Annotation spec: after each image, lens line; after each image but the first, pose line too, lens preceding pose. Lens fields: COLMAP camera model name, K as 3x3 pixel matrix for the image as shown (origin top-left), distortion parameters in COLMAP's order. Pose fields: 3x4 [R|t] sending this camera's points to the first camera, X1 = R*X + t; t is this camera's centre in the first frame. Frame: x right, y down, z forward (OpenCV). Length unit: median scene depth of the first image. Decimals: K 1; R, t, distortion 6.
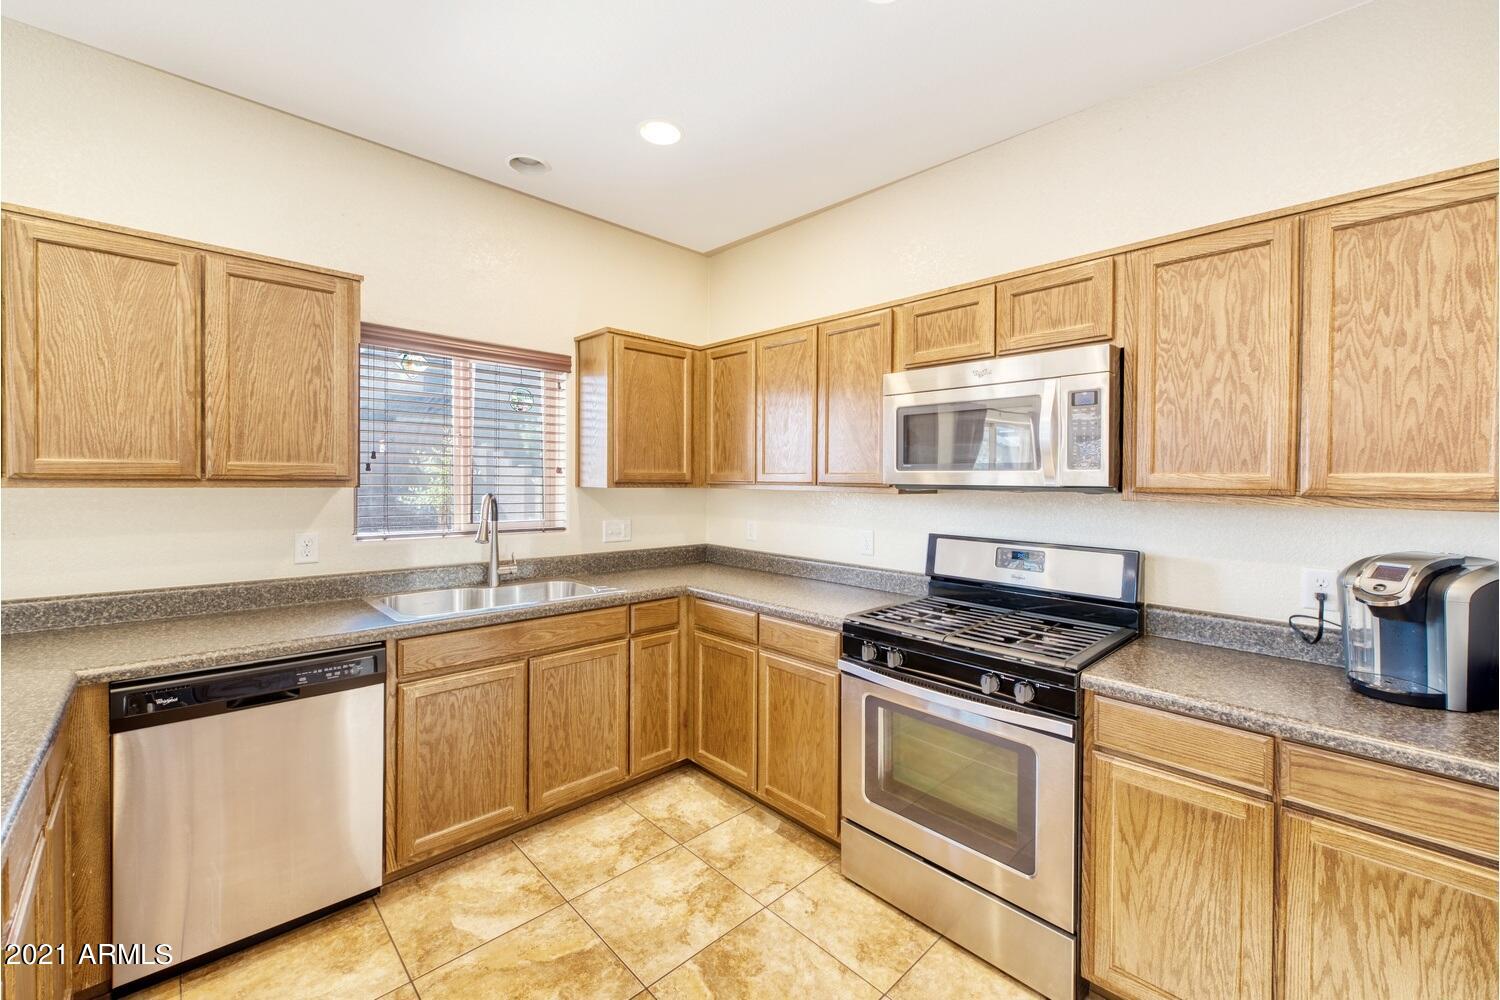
lens RADIAL K [[605.7, 0, 779.0], [0, 605.7, 502.2], [0, 0, 1]] dist [0.002081, 0.000245]
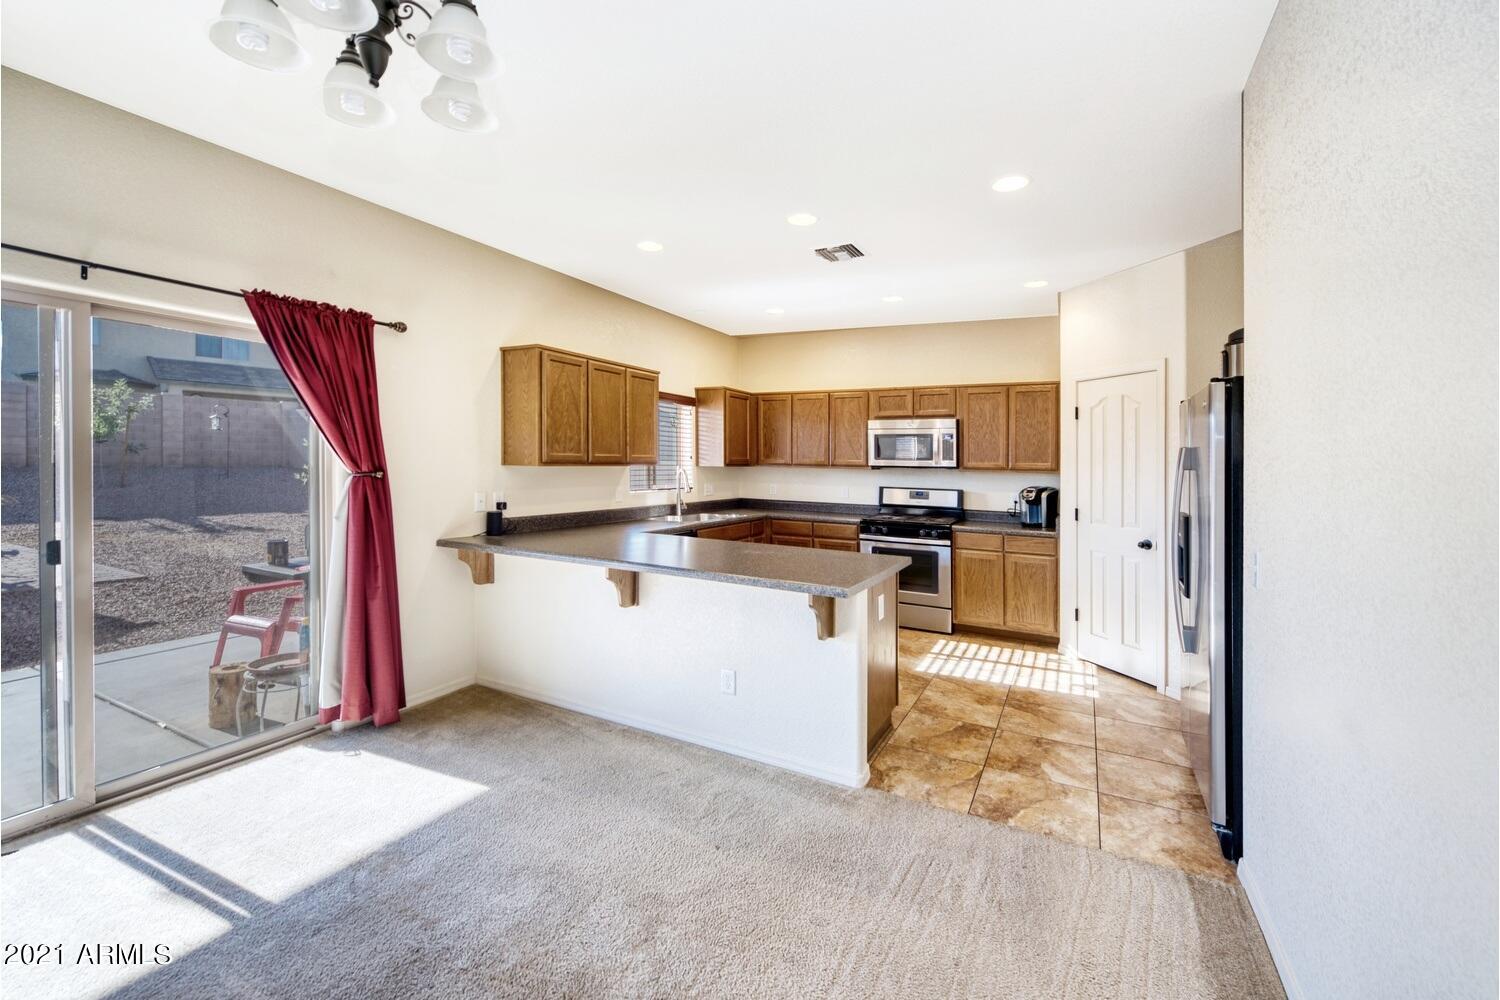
lens RADIAL K [[620.8, 0, 749.9], [0, 620.8, 467.4], [0, 0, 1]] dist [0.000115, 0.000013]
pose [[0.958276, 0.002800, 0.285832, -1.149232], [0.004083, 0.999716, -0.023479, 0.039530], [-0.285817, 0.023666, 0.957992, -1.444895]]
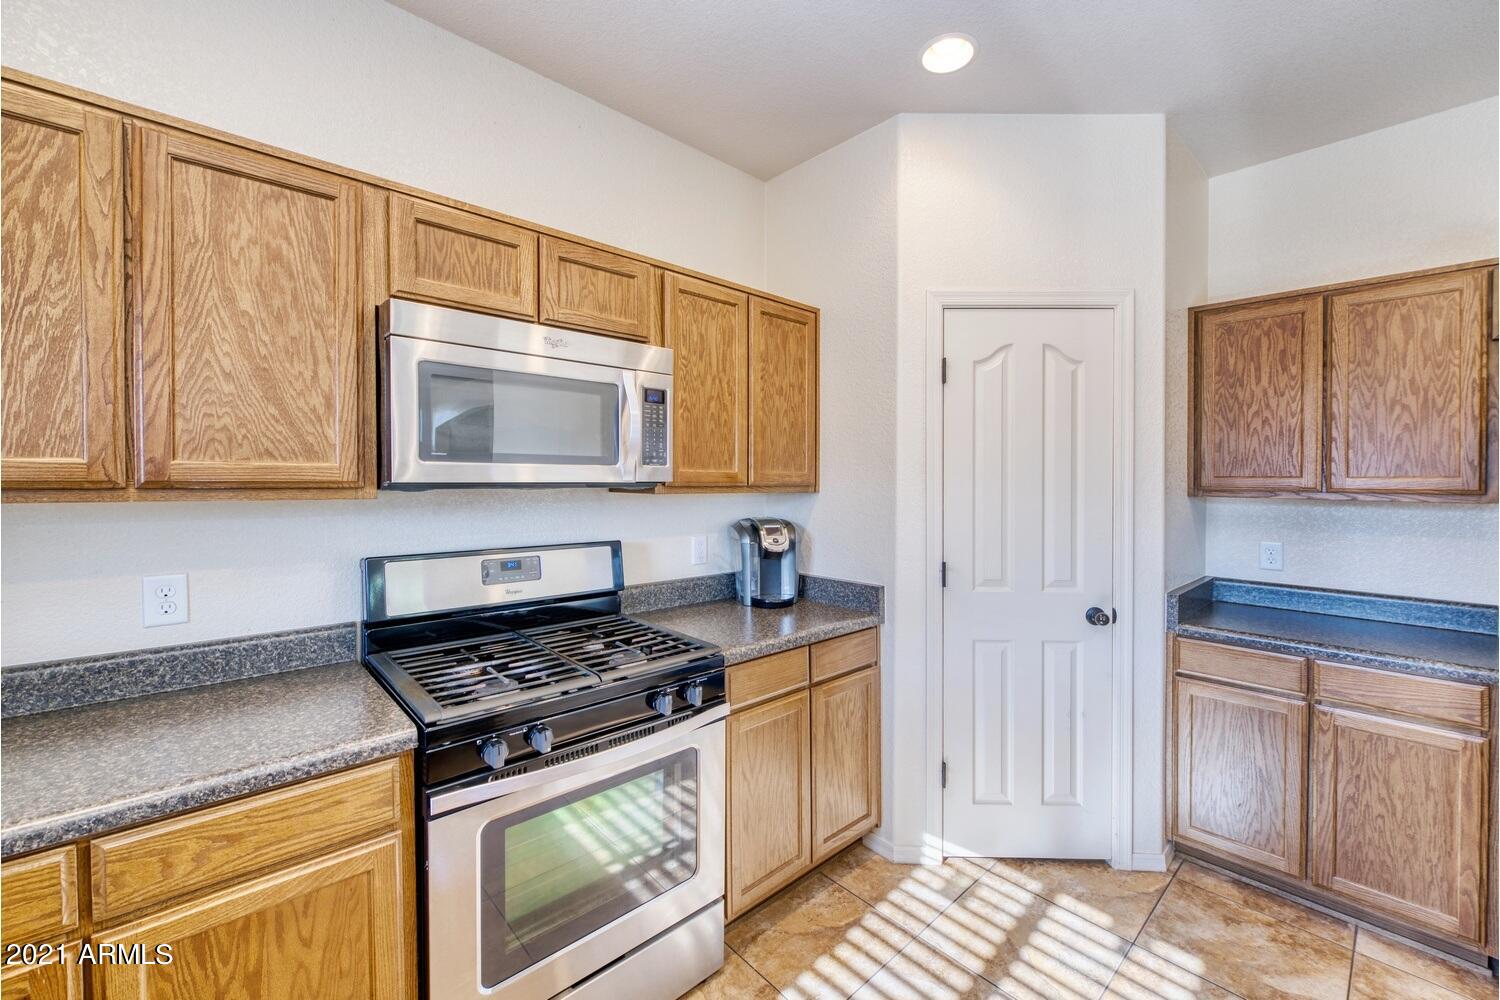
lens RADIAL K [[607.2, 0, 734.4], [0, 607.2, 488.6], [0, 0, 1]] dist [0.000692, -0.000005]
pose [[0.051745, -0.031160, 0.998174, -0.474048], [0.028722, 0.999146, 0.029701, -0.037855], [-0.998247, 0.027133, 0.052596, 0.740302]]
